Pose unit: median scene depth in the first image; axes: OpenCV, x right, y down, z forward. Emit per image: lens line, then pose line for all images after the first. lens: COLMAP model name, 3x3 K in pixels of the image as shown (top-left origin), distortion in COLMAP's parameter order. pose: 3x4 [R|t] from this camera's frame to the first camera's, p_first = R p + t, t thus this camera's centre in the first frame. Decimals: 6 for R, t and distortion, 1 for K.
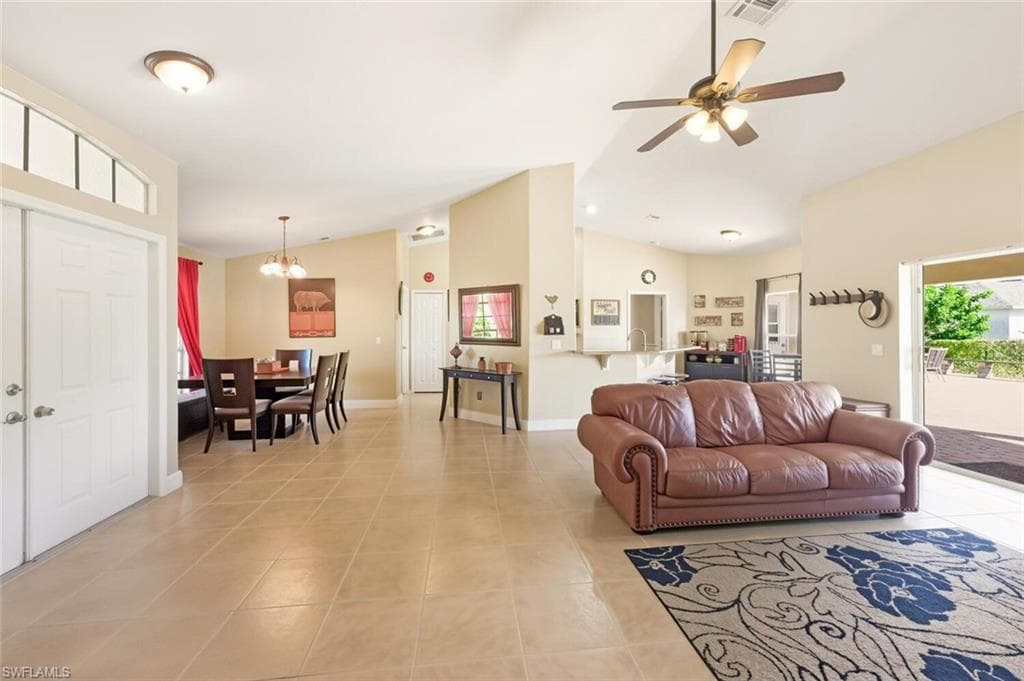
lens RADIAL K [[438.5, 0, 528.8], [0, 438.5, 326.4], [0, 0, 1]] dist [-0.000585, -0.000052]
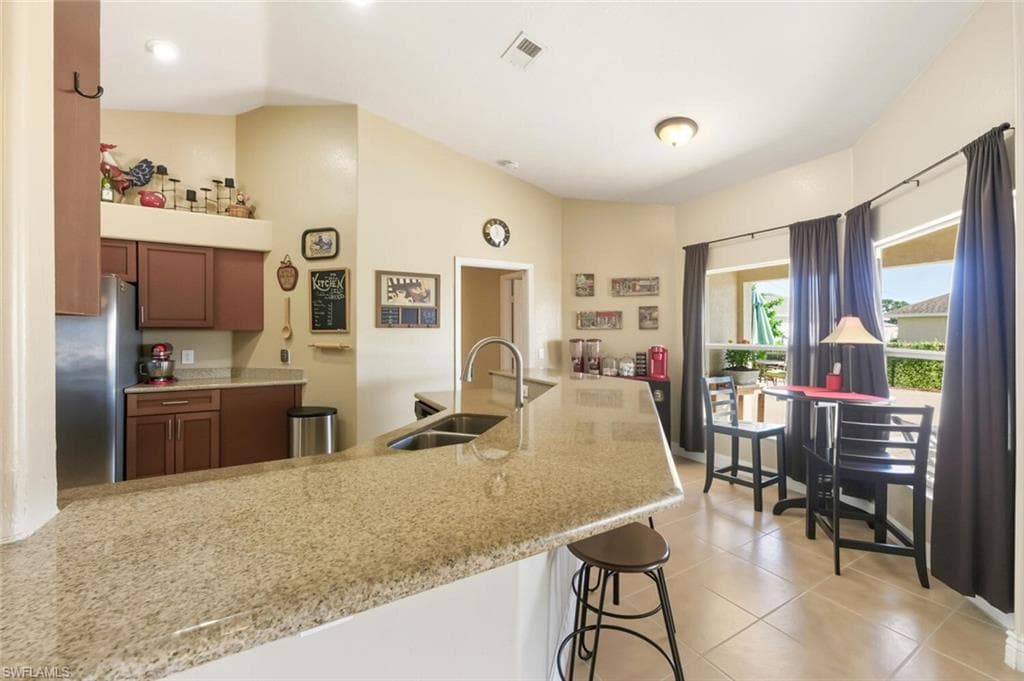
lens RADIAL K [[414.3, 0, 514.3], [0, 414.3, 329.6], [0, 0, 1]] dist [-0.000679, -0.000052]
pose [[0.928304, 0.001386, 0.371820, 0.116908], [0.000320, 0.999990, -0.004526, 0.001068], [-0.371822, 0.004321, 0.928294, 0.556690]]
